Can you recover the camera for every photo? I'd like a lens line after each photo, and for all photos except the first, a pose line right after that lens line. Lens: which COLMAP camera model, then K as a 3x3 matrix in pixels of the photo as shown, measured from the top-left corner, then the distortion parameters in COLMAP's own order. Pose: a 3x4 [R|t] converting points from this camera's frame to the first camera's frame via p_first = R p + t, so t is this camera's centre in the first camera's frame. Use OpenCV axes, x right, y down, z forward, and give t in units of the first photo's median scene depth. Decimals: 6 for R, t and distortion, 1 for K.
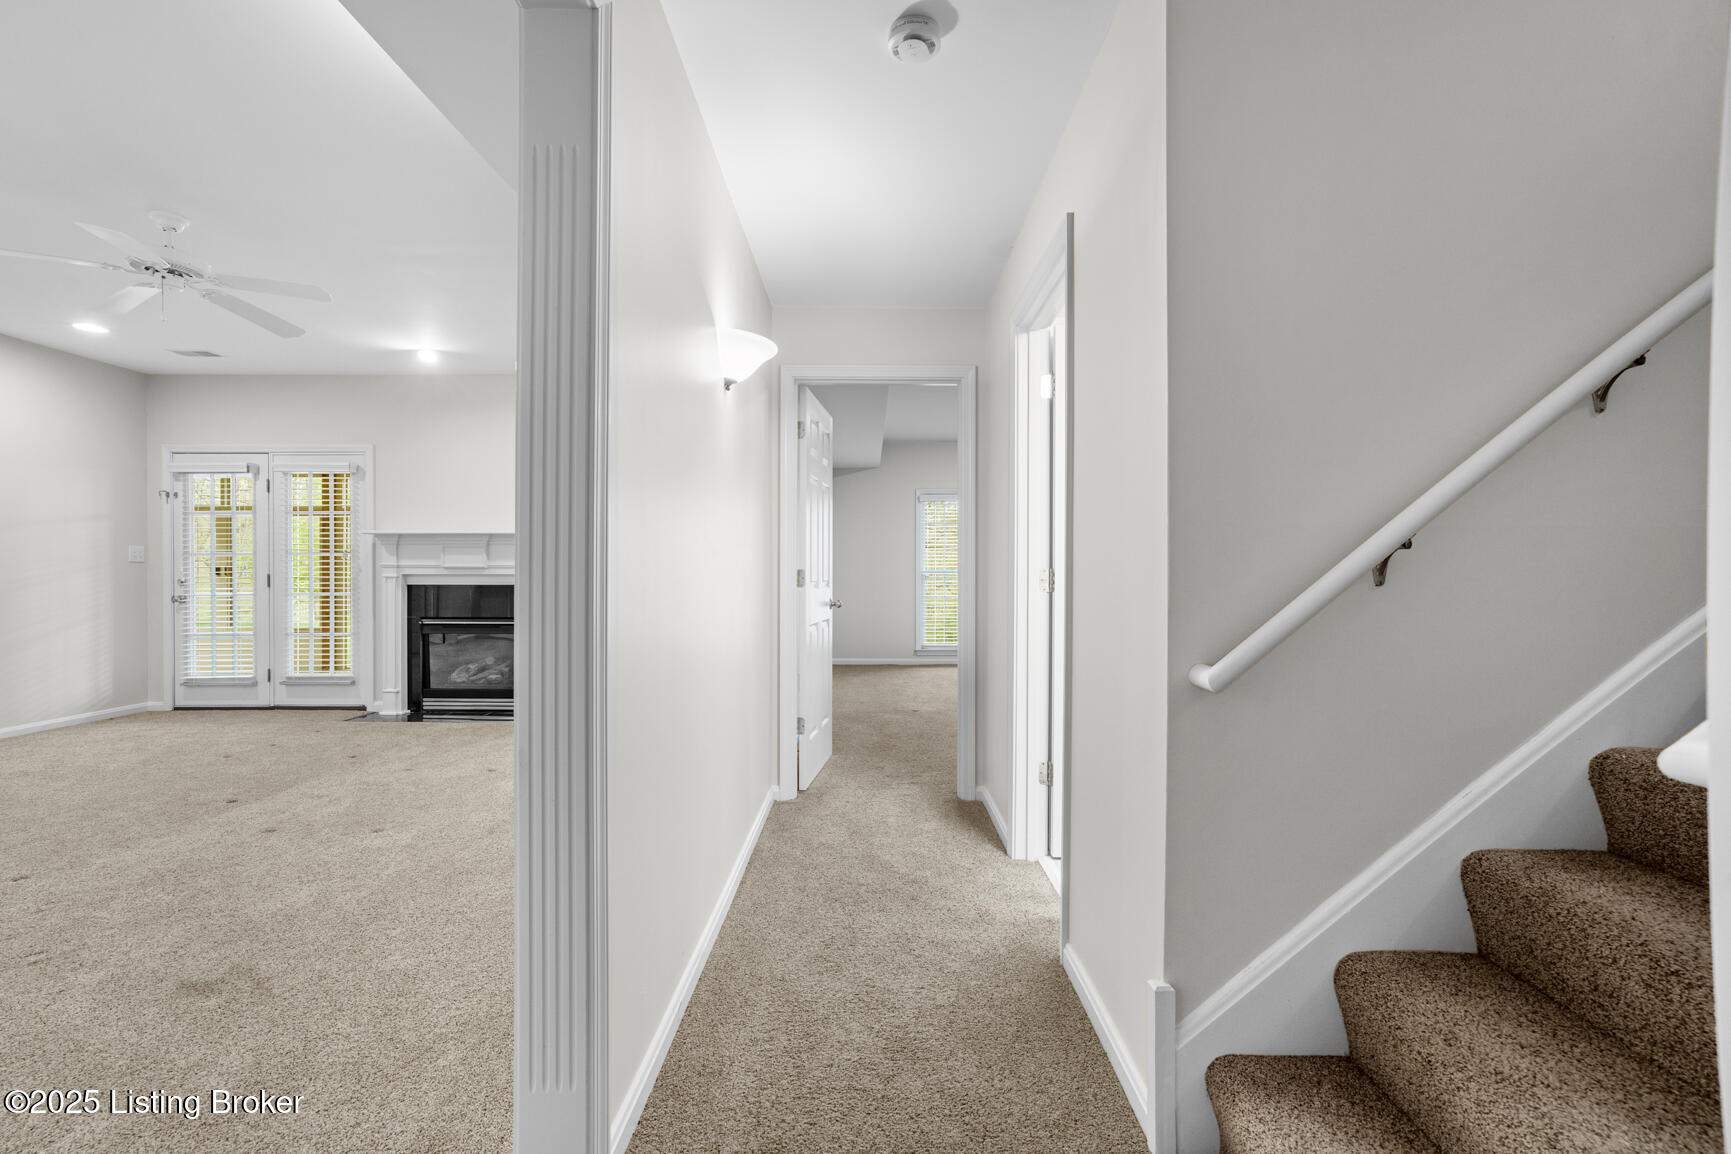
lens RADIAL K [[795.4, 0, 867.8], [0, 795.4, 586.8], [0, 0, 1]] dist [0.001645, 0.012126]
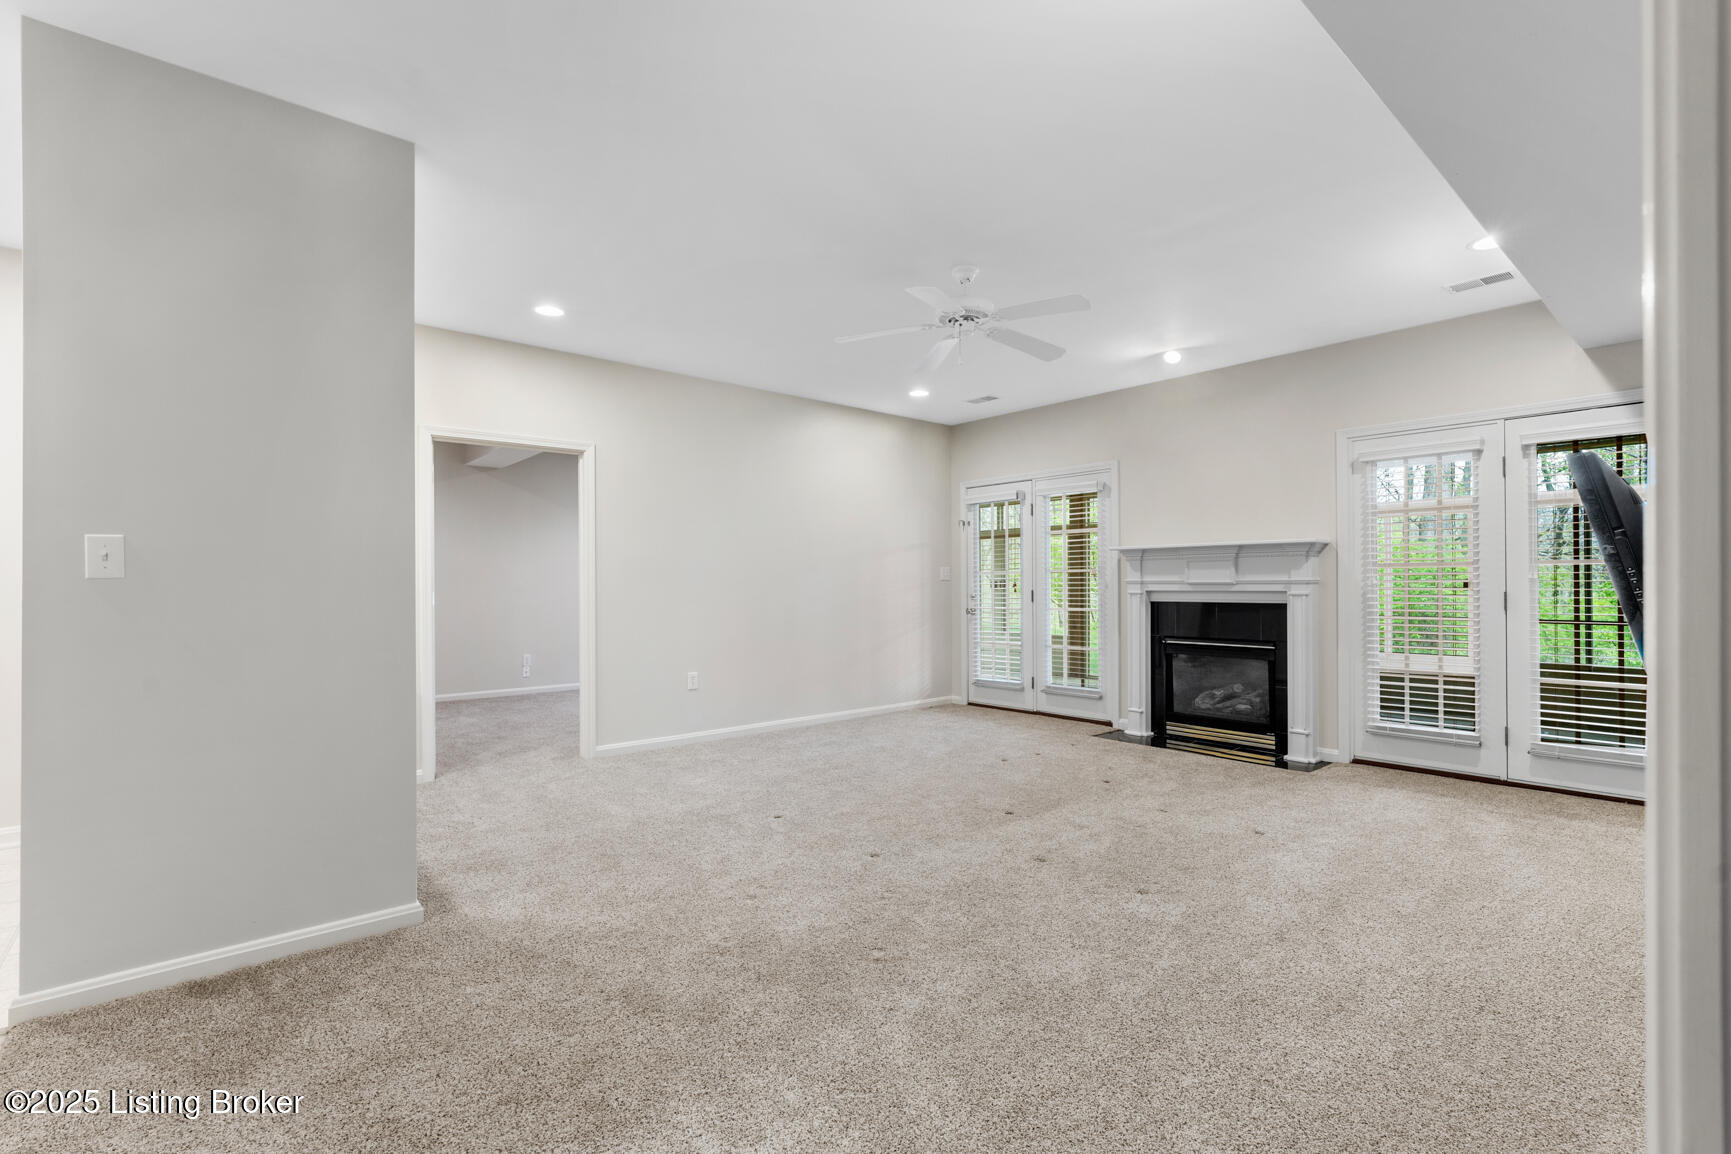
lens RADIAL K [[795.4, 0, 857.2], [0, 795.4, 582.9], [0, 0, 1]] dist [0.001645, 0.012126]
pose [[0.657757, -0.009641, -0.753169, -0.112047], [-0.000209, 0.999916, -0.012982, -0.015278], [0.753230, 0.008697, 0.657699, 0.132660]]
